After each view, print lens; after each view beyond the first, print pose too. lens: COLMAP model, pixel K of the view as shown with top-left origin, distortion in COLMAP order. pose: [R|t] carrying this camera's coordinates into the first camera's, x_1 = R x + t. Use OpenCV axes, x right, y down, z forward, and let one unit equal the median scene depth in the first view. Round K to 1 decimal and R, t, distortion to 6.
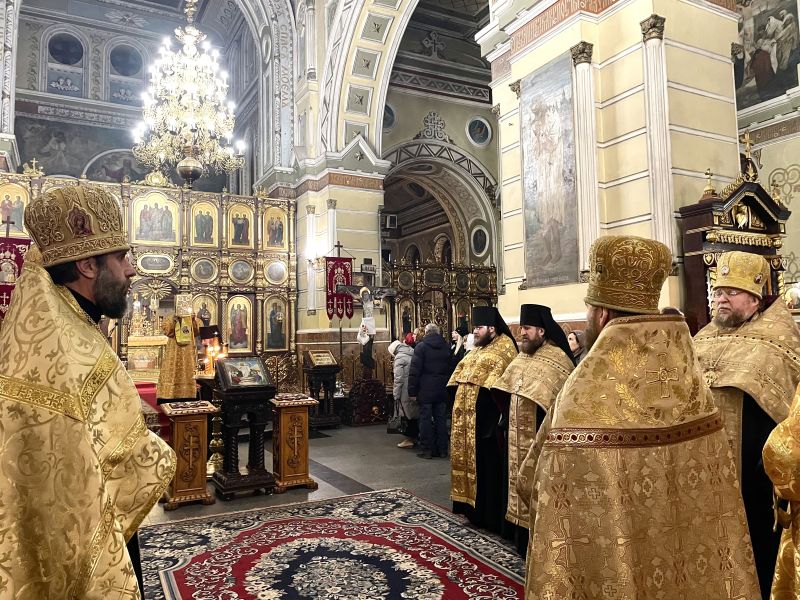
lens RADIAL K [[598.5, 0, 395.4], [0, 598.5, 288.2], [0, 0, 1]] dist [0.082725, -0.099518]
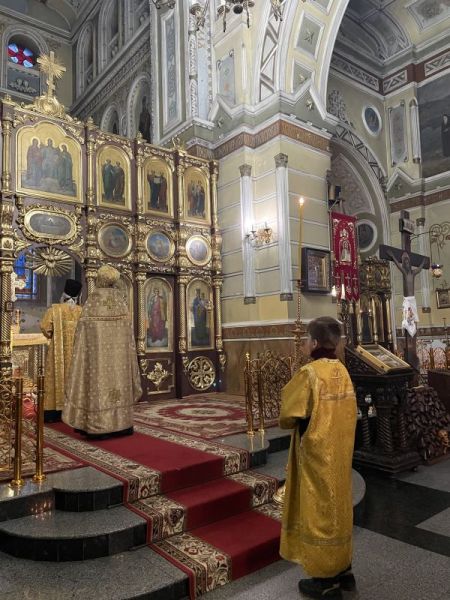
lens RADIAL K [[448.9, 0, 235.2], [0, 448.9, 299.9], [0, 0, 1]] dist [0.082725, -0.099518]
pose [[0.981261, 0.005808, 0.192594, -0.271436], [-0.003033, 0.999887, -0.014700, 0.048525], [-0.192658, 0.013841, 0.981168, 0.424878]]
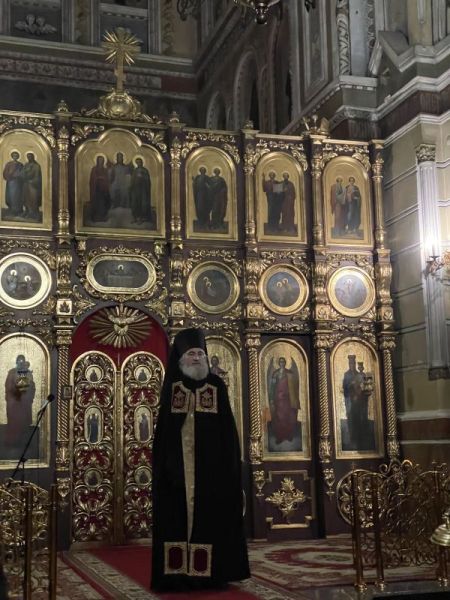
lens RADIAL K [[883.9, 0, 230.0], [0, 883.9, 295.7], [0, 0, 1]] dist [0.148211, 0.000000]
pose [[0.983889, -0.032331, -0.175834, -0.174110], [0.018418, 0.996609, -0.080190, 0.032936], [0.177830, 0.075659, 0.981148, 0.298456]]
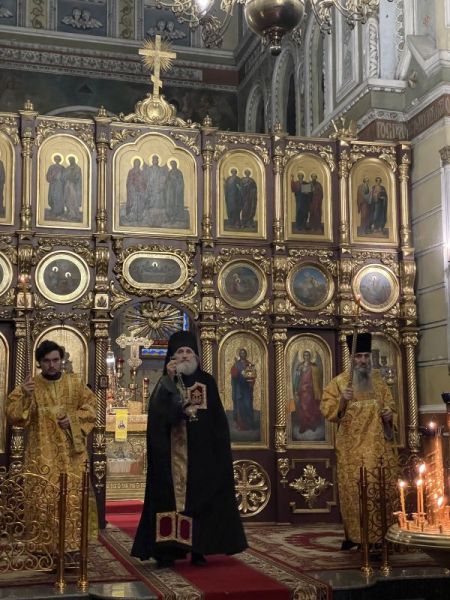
lens RADIAL K [[883.9, 0, 225.2], [0, 883.9, 302.6], [0, 0, 1]] dist [0.148211, 0.000000]
pose [[0.972749, -0.018783, -0.231099, -0.154333], [0.005605, 0.998327, -0.057549, 0.028007], [0.231793, 0.054685, 0.971227, 0.265264]]
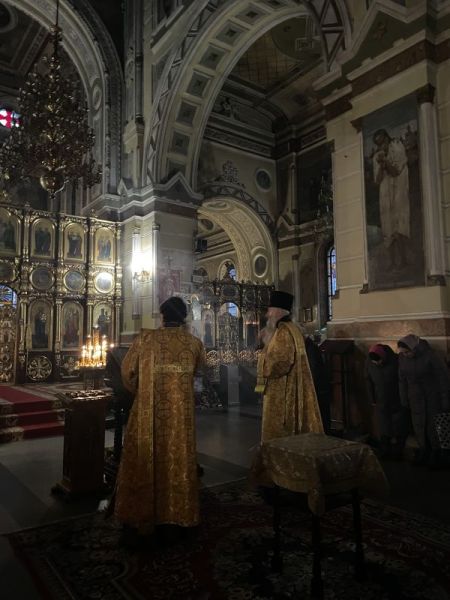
lens RADIAL K [[448.9, 0, 232.9], [0, 448.9, 295.5], [0, 0, 1]] dist [0.082725, -0.099518]
pose [[0.986339, 0.023897, 0.162984, -0.096371], [-0.019580, 0.999415, -0.028038, 0.018932], [-0.163559, 0.024464, 0.986230, 0.088817]]
